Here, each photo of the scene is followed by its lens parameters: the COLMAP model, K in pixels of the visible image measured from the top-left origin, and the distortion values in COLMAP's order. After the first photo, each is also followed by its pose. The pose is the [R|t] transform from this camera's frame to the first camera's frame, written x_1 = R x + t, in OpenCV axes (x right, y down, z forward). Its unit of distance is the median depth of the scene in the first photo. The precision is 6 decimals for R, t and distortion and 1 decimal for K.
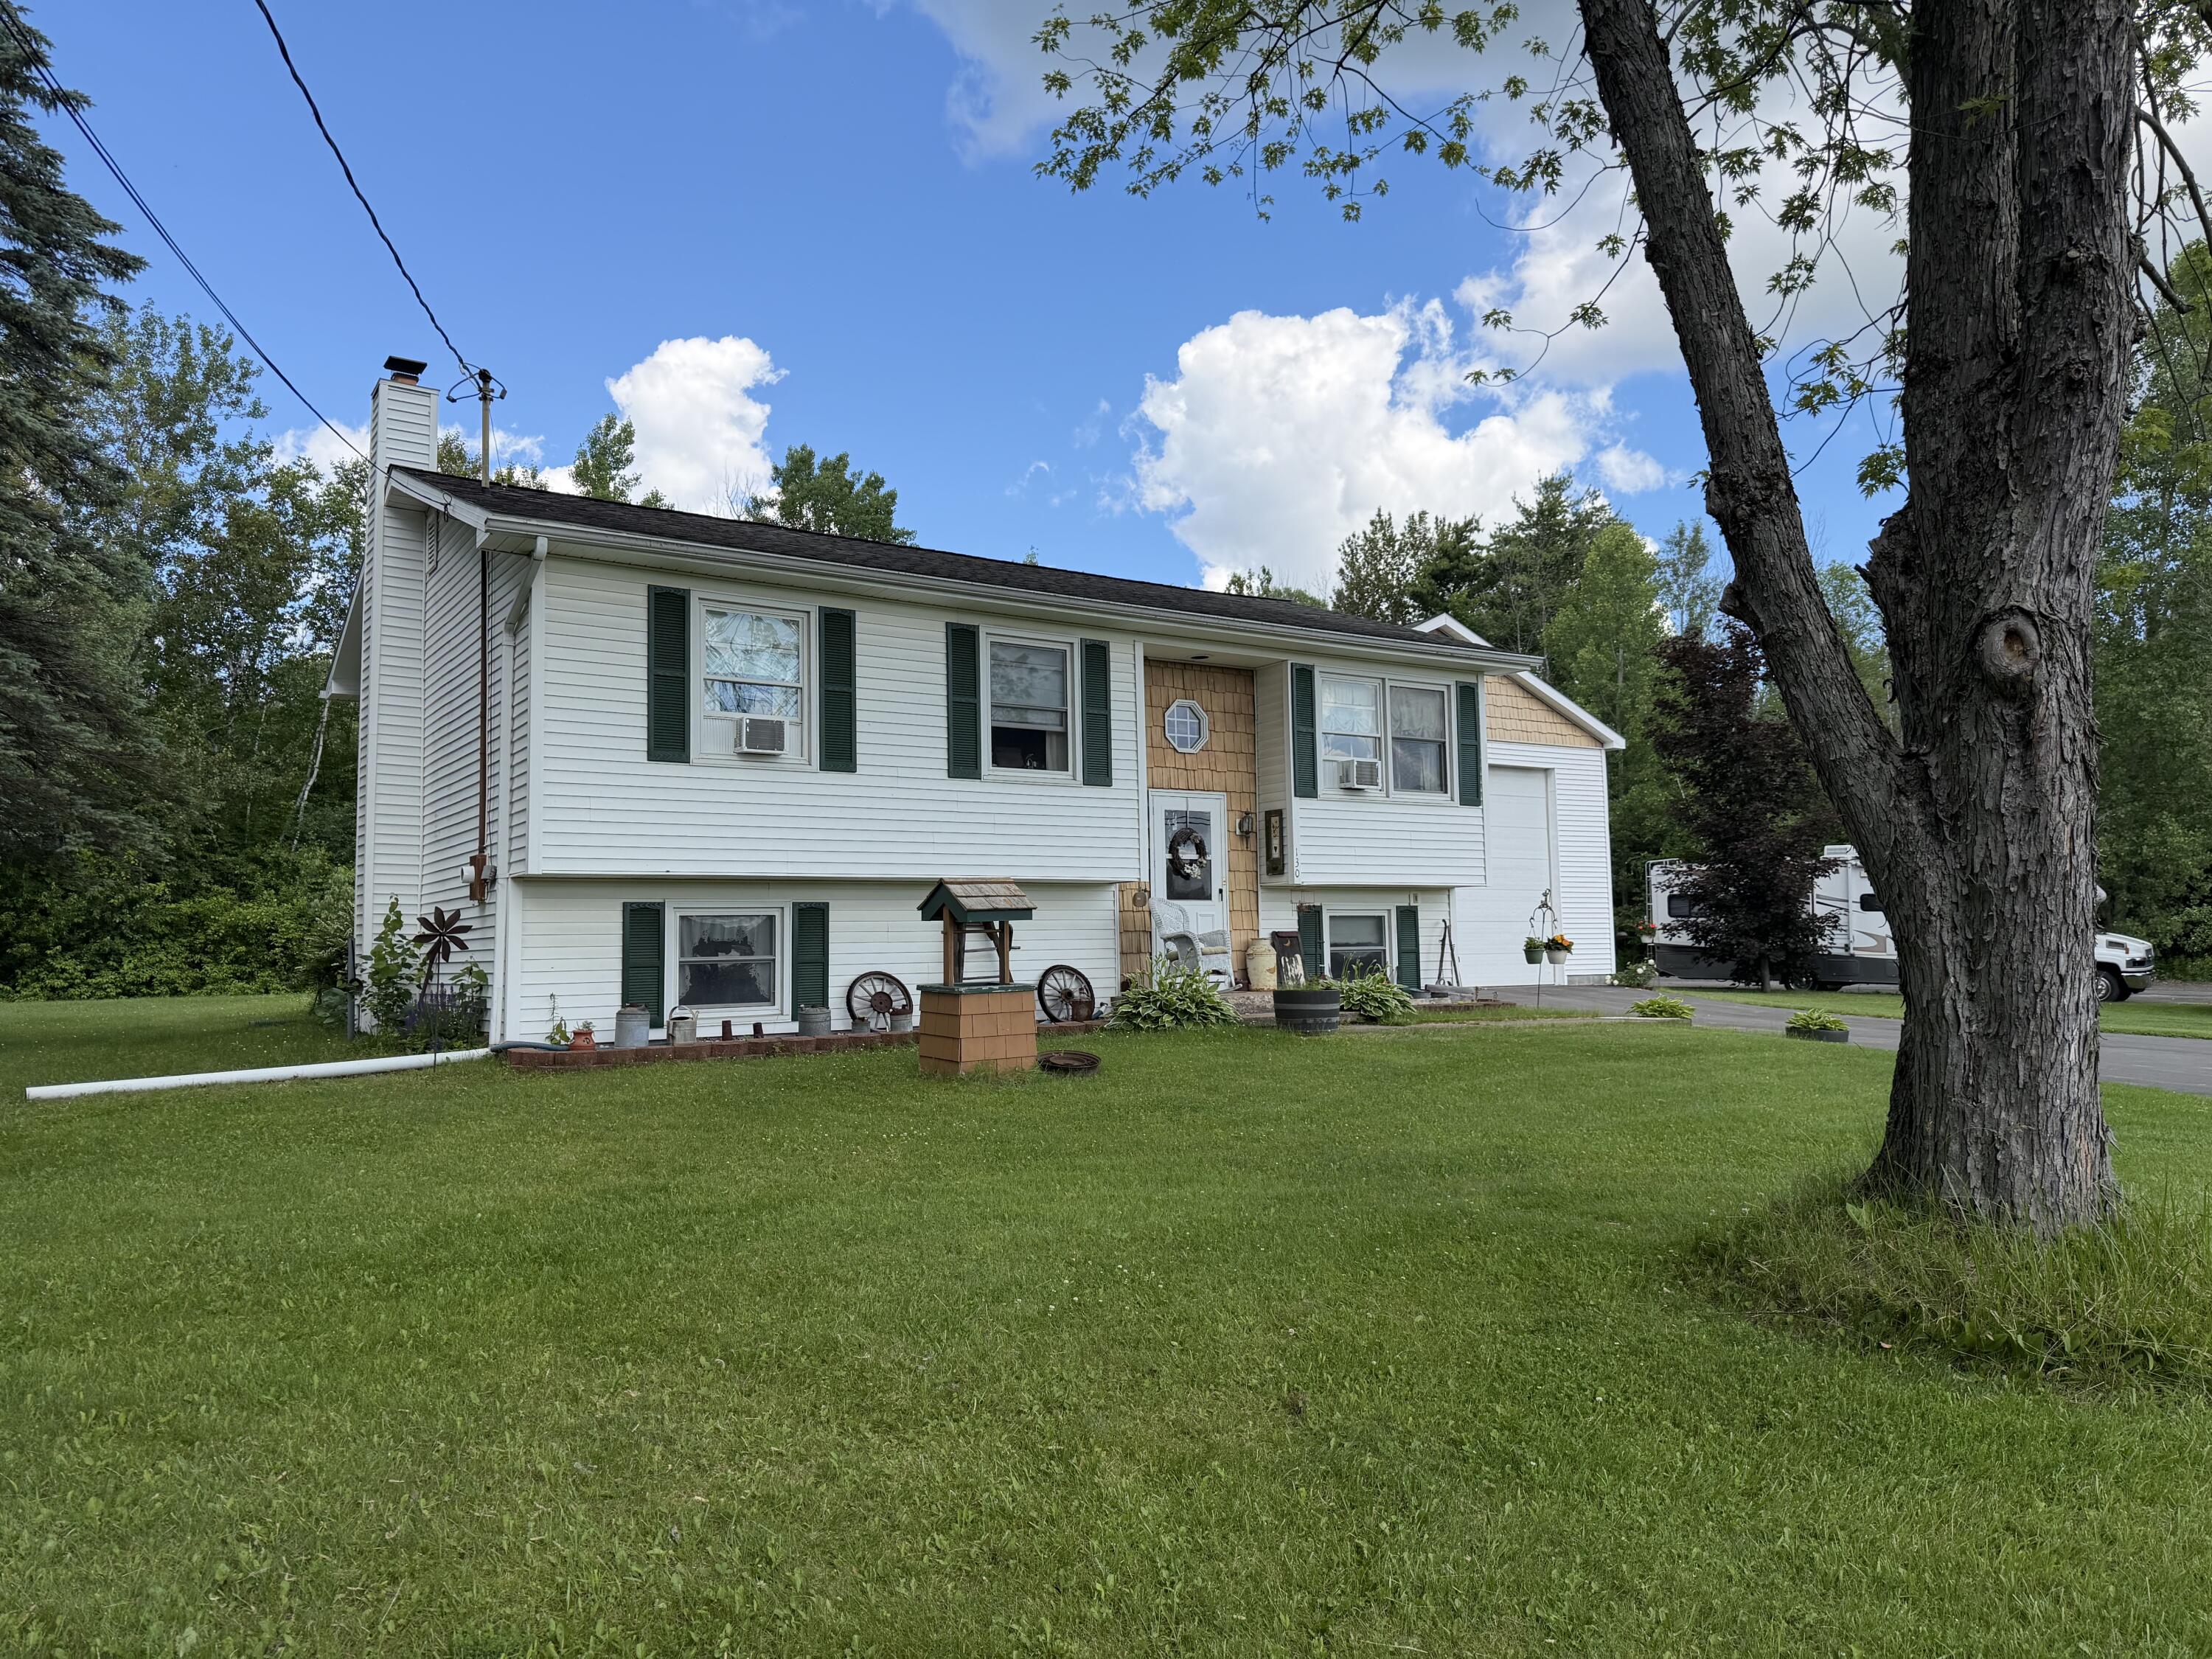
lens RADIAL K [[1519.5, 0, 1106.0], [0, 1519.5, 829.5], [0, 0, 1]] dist [0.183284, 0.000008]
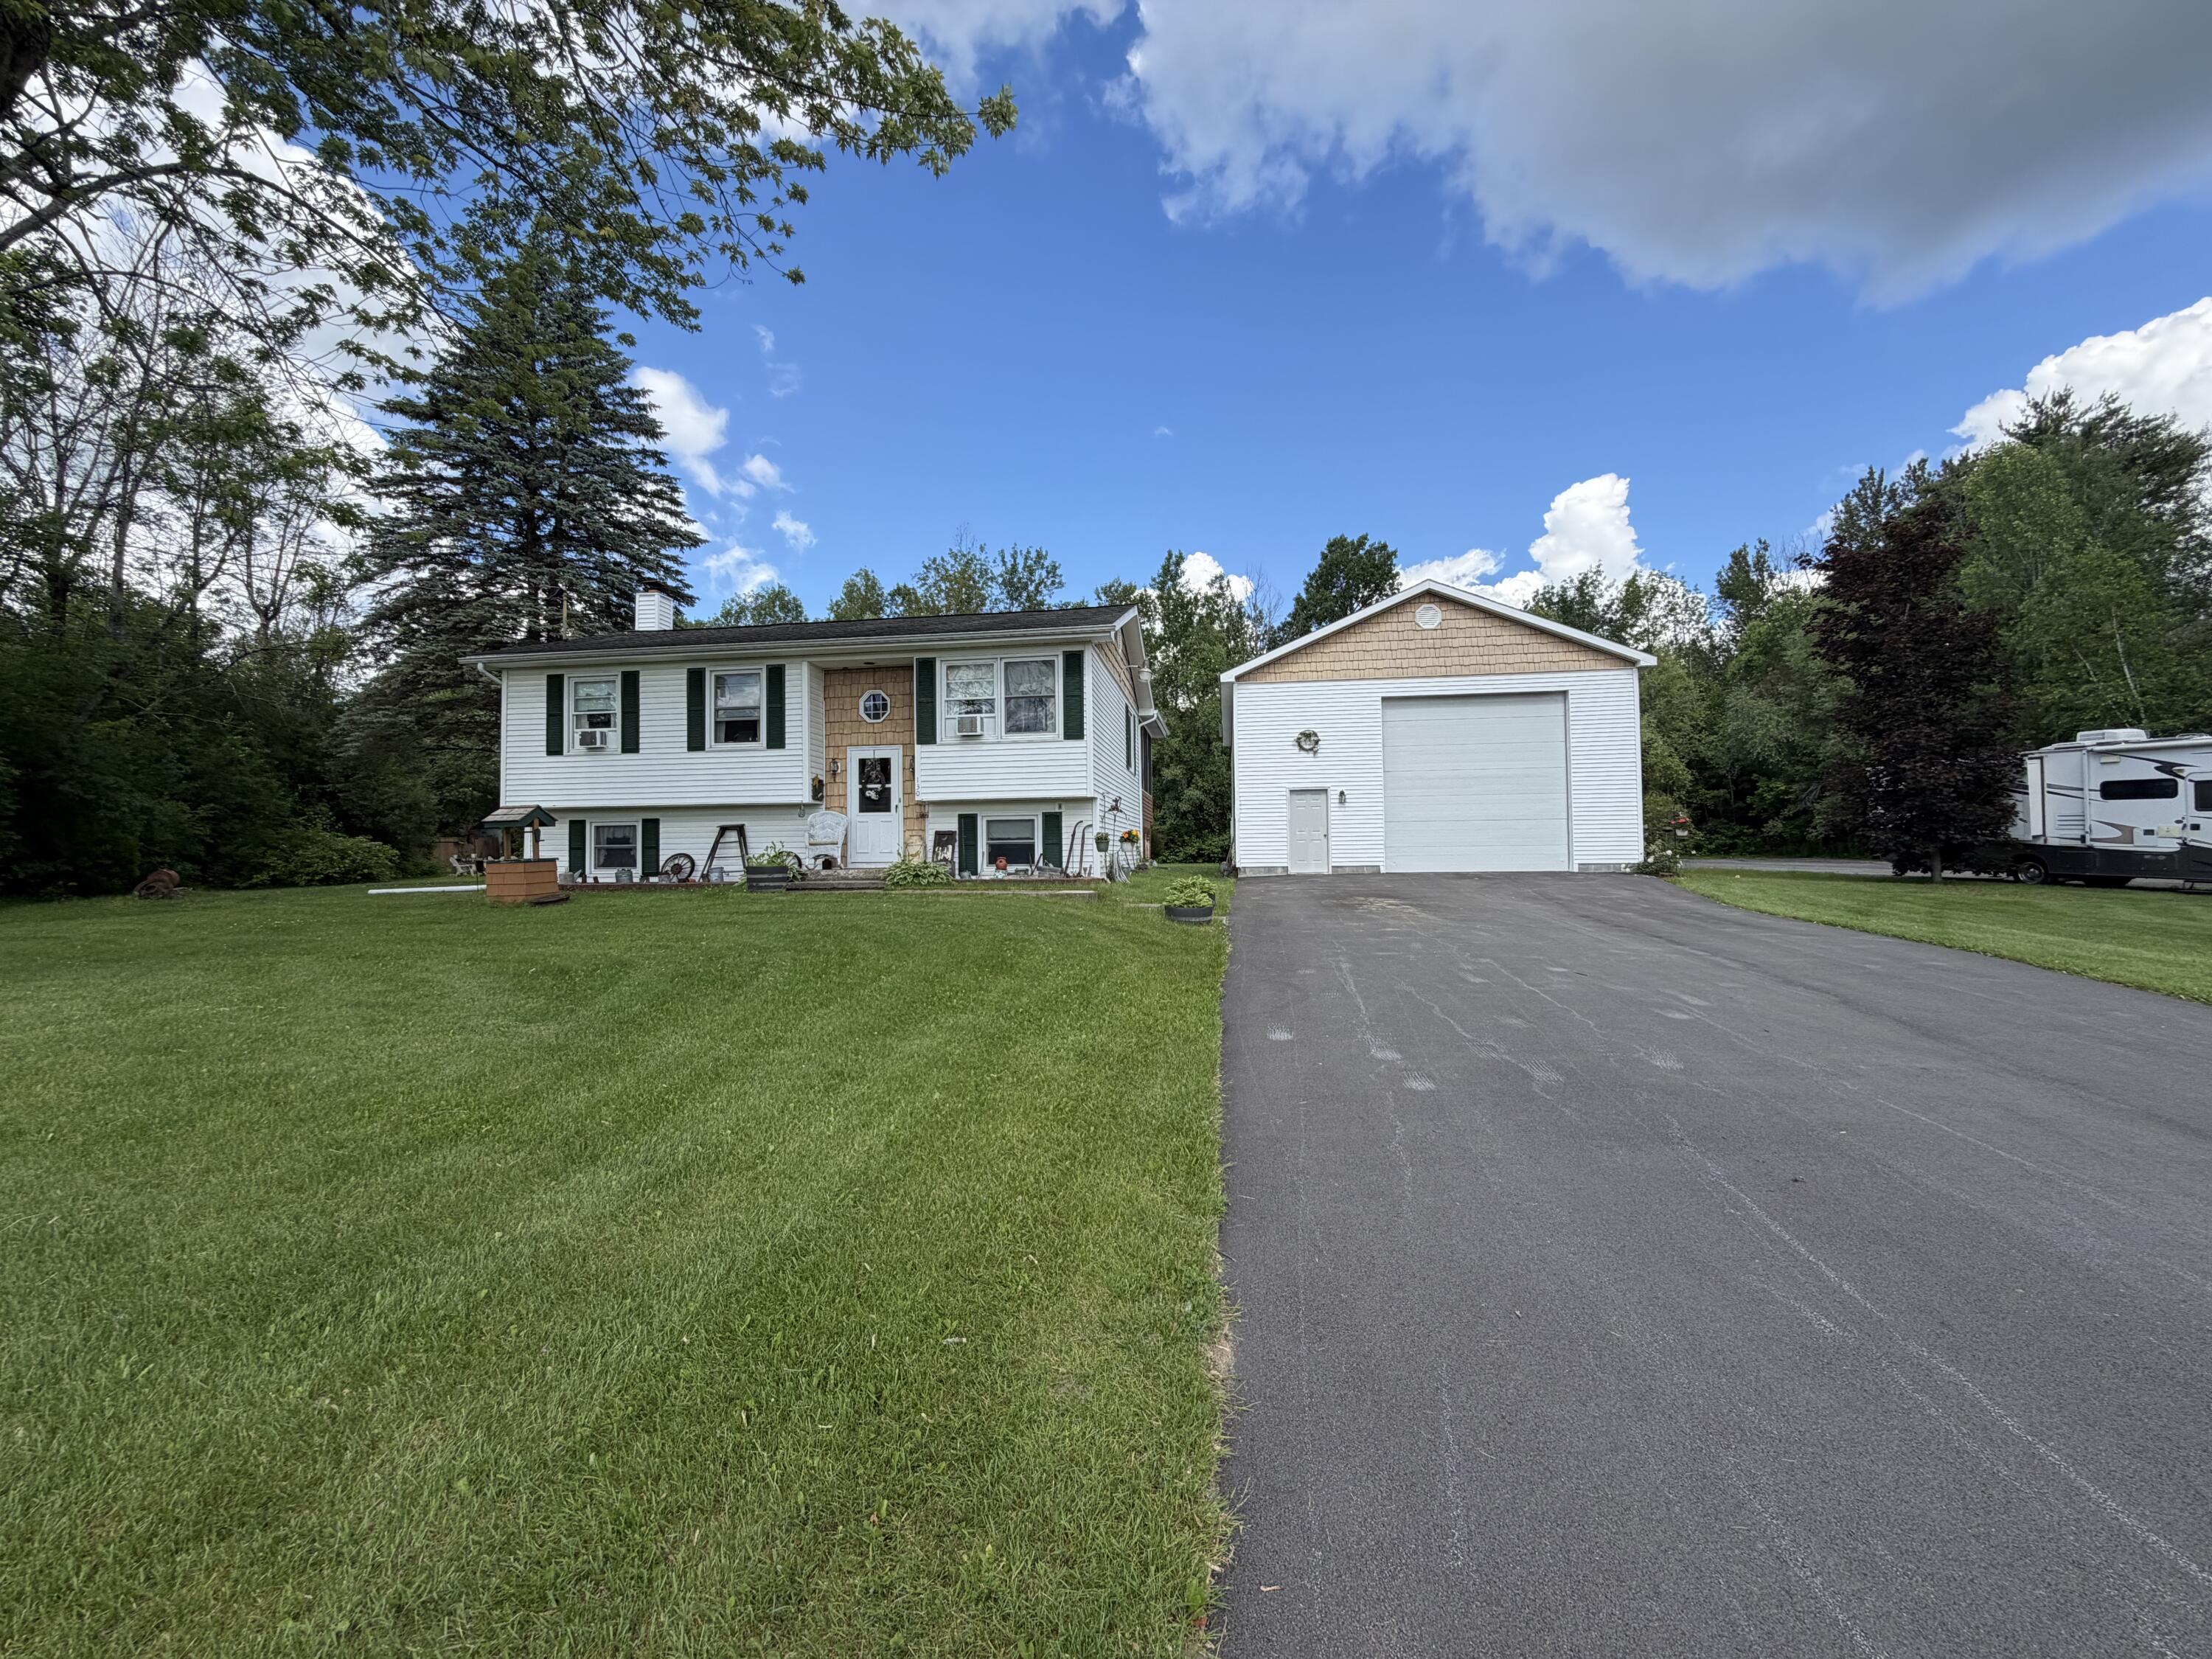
lens RADIAL K [[872.7, 0, 1106.0], [0, 872.7, 829.5], [0, 0, 1]] dist [0.000490, -0.000039]
pose [[0.738974, -0.006935, -0.673699, 0.853292], [0.049824, 0.997771, 0.044382, 0.034554], [0.671890, -0.066363, 0.737672, 0.457301]]
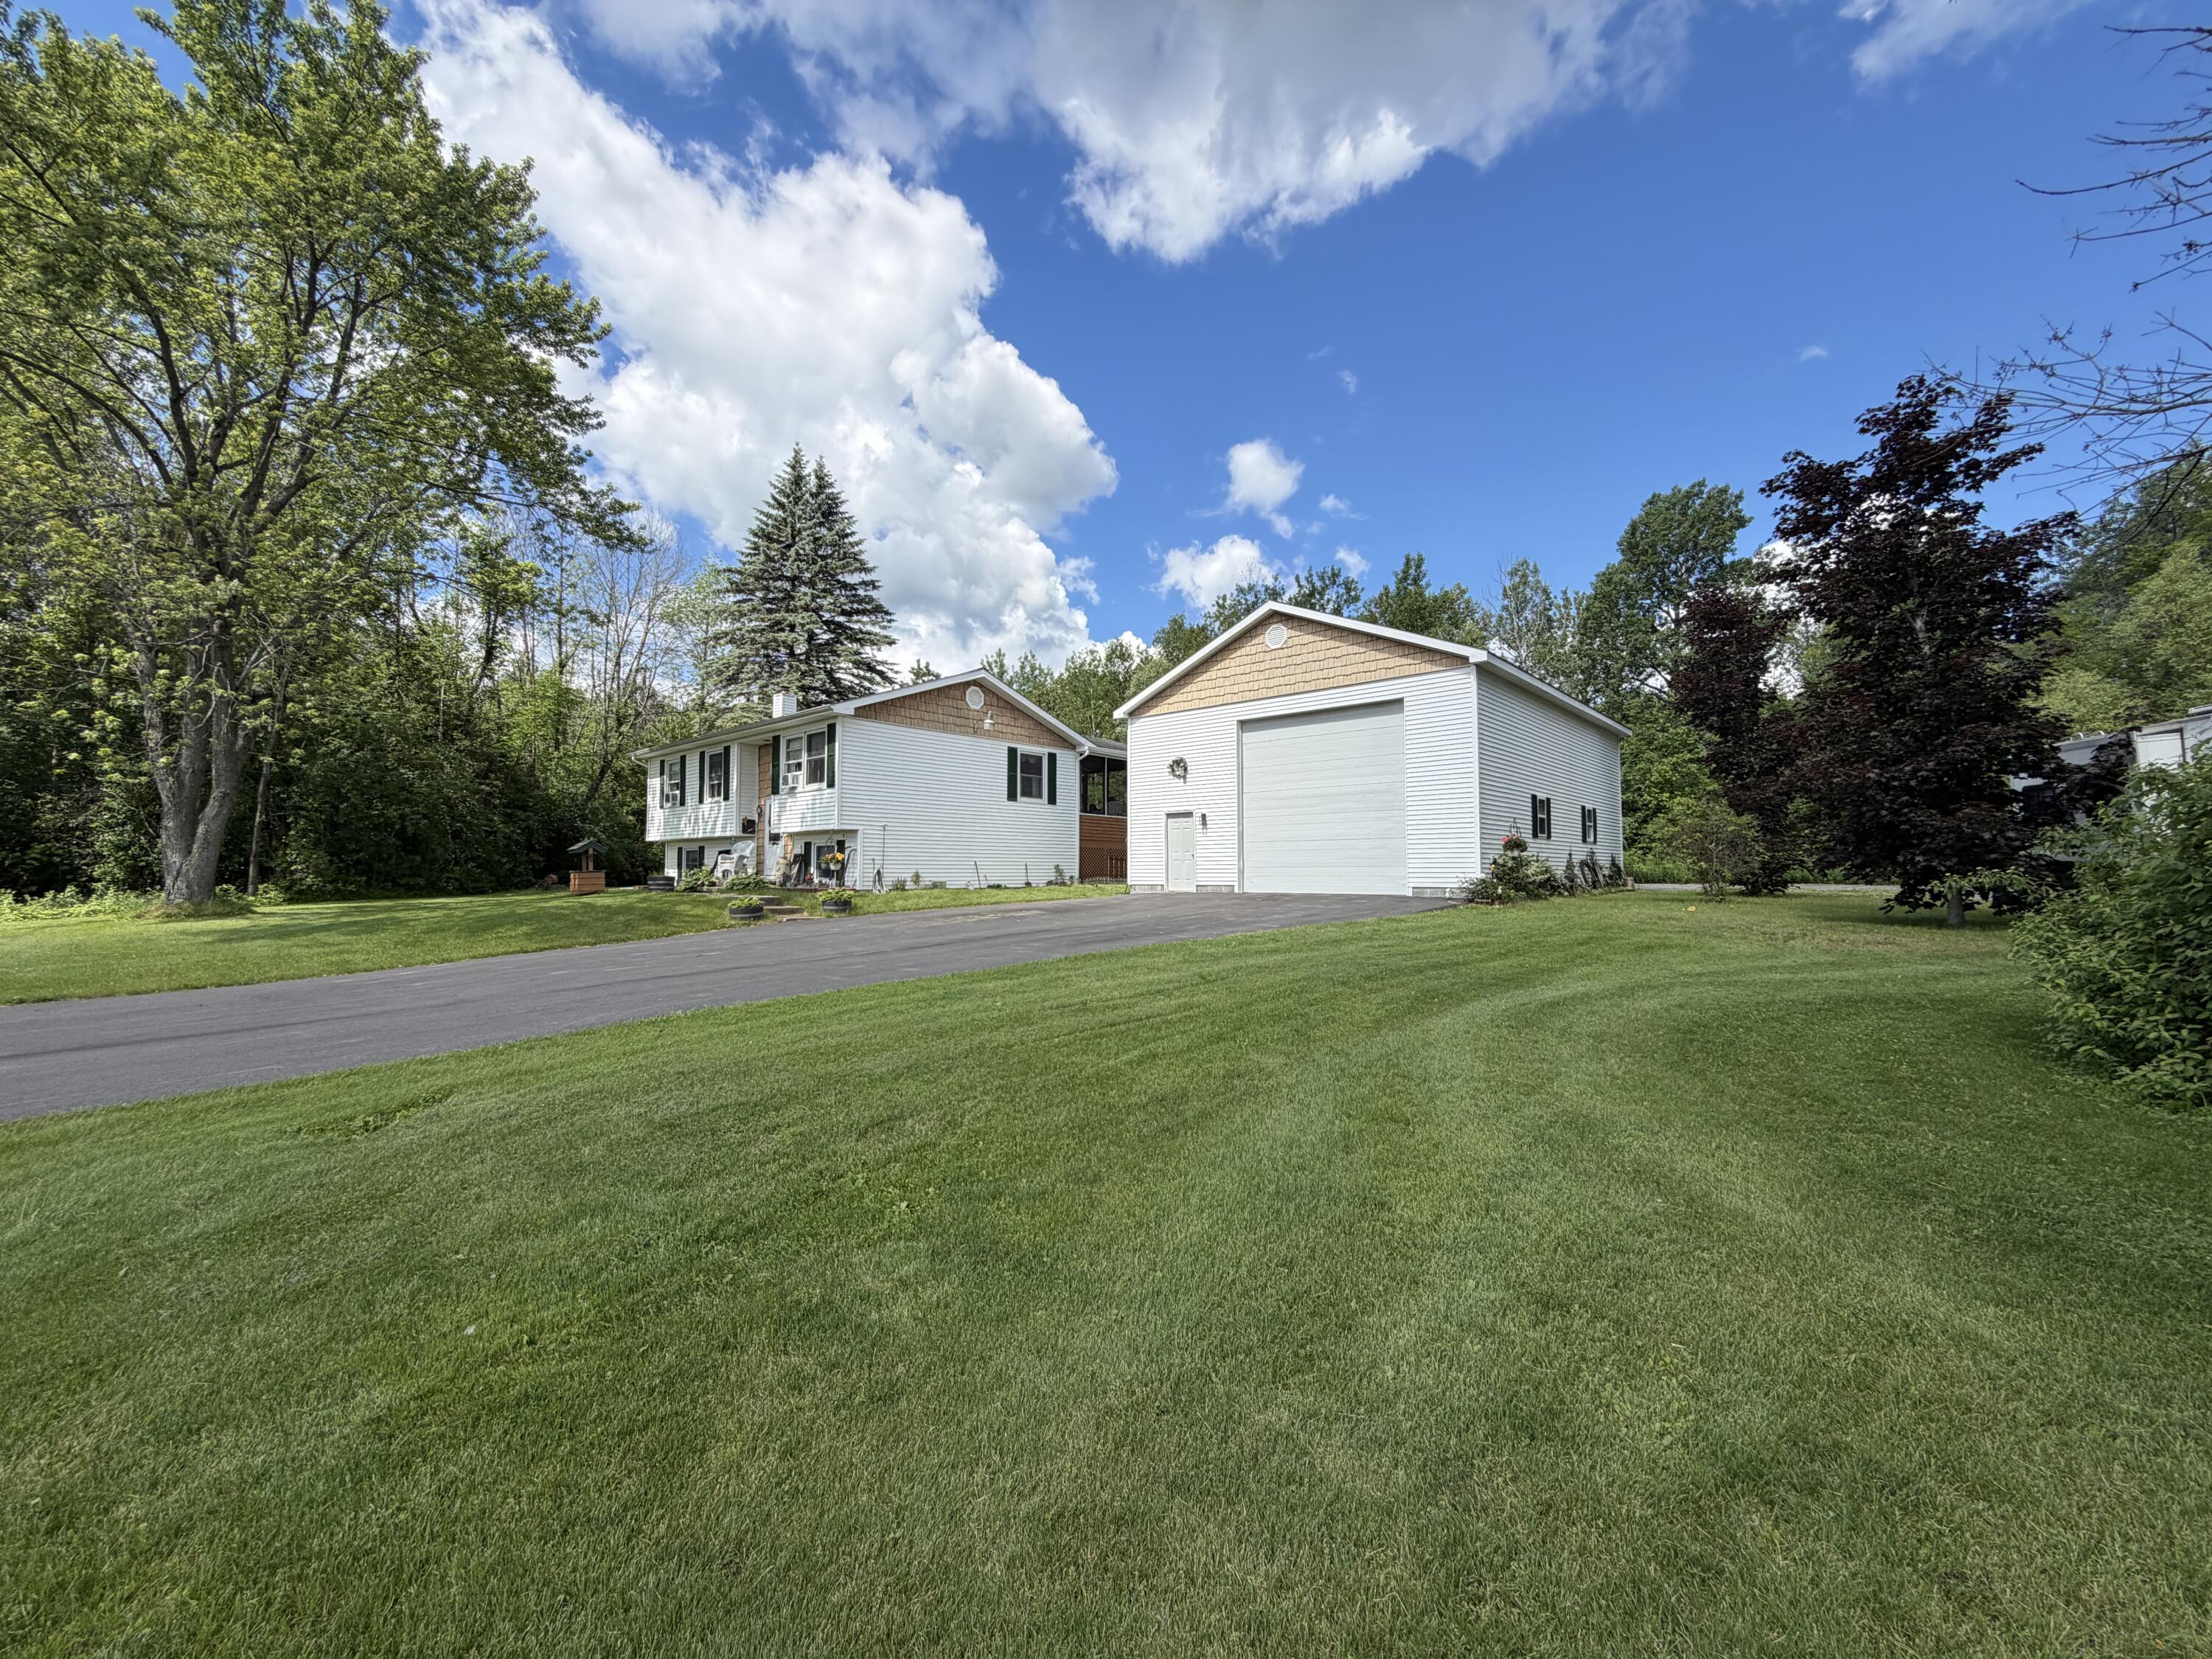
lens RADIAL K [[872.7, 0, 1106.0], [0, 872.7, 829.5], [0, 0, 1]] dist [0.000490, -0.000039]
pose [[0.243025, -0.028968, -0.969587, 1.485340], [0.072621, 0.997292, -0.011594, 0.079575], [0.967298, -0.067595, 0.244470, 1.142308]]
